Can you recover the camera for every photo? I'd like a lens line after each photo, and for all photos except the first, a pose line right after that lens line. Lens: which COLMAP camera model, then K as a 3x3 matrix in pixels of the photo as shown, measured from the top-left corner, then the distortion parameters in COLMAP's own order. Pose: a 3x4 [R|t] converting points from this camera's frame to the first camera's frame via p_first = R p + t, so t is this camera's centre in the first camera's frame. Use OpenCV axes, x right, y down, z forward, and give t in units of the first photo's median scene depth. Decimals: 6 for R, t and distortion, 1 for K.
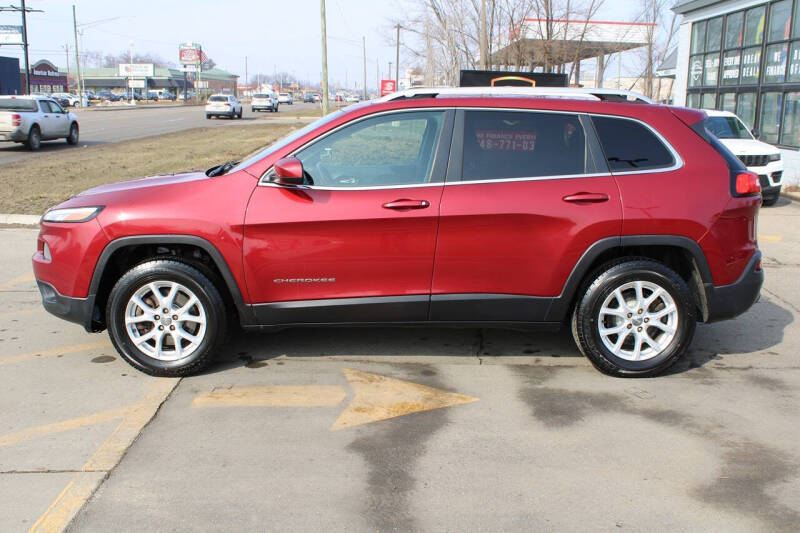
lens RADIAL K [[788.7, 0, 397.1], [0, 788.7, 267.3], [0, 0, 1]] dist [-0.140354, 0.161048]
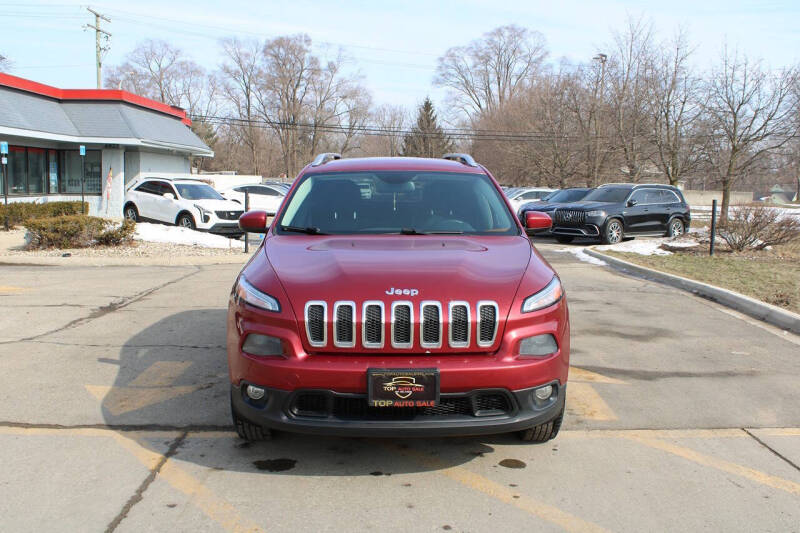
lens RADIAL K [[788.7, 0, 397.1], [0, 788.7, 267.3], [0, 0, 1]] dist [-0.140354, 0.161048]
pose [[-0.005158, -0.129826, 0.991523, -1.202251], [0.189522, 0.973439, 0.128444, -0.224902], [-0.981863, 0.188578, 0.019584, 1.071174]]
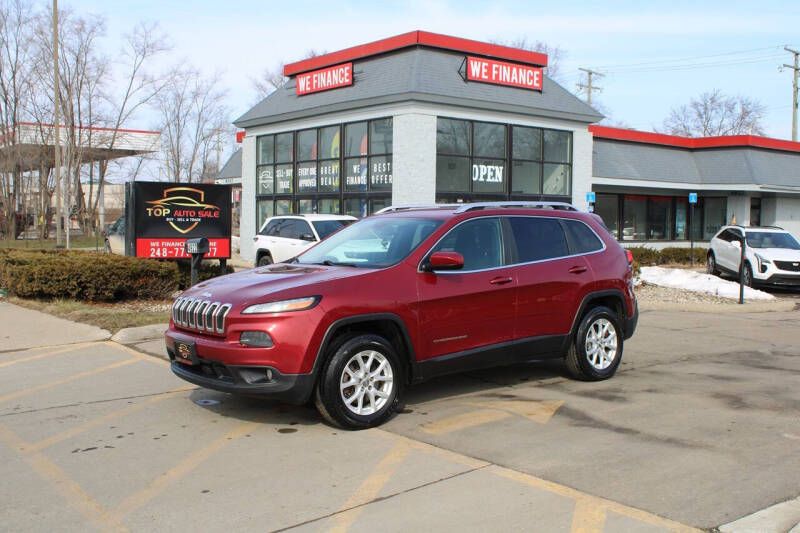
lens RADIAL K [[845.2, 0, 400.0], [0, 845.2, 266.5], [0, 0, 1]] dist [-0.135927, 0.185093]
pose [[0.785469, -0.048063, 0.617032, -1.013527], [0.134352, 0.986447, -0.094190, 0.017575], [-0.604142, 0.156883, 0.781281, -0.119012]]
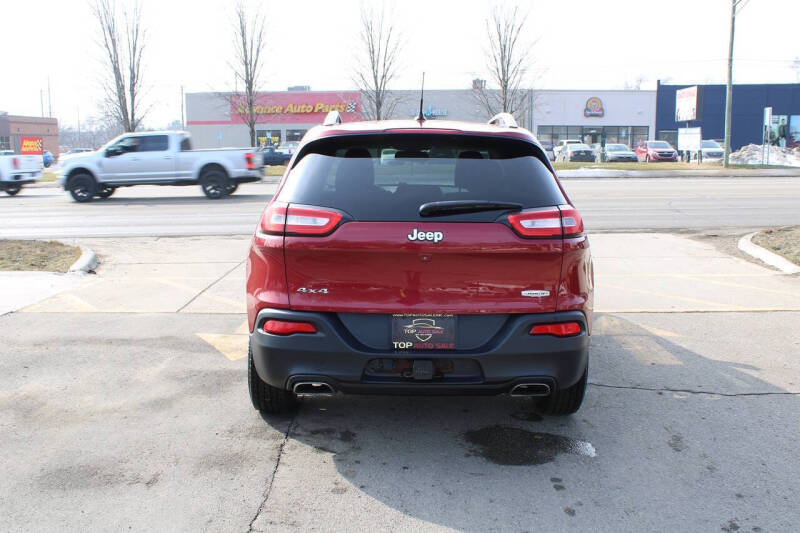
lens RADIAL K [[788.7, 0, 397.1], [0, 788.7, 267.3], [0, 0, 1]] dist [-0.140354, 0.161048]
pose [[-0.007558, 0.140708, -0.990022, 1.192274], [-0.204109, 0.968990, 0.139277, -0.187865], [0.978919, 0.203125, 0.021396, 1.060758]]
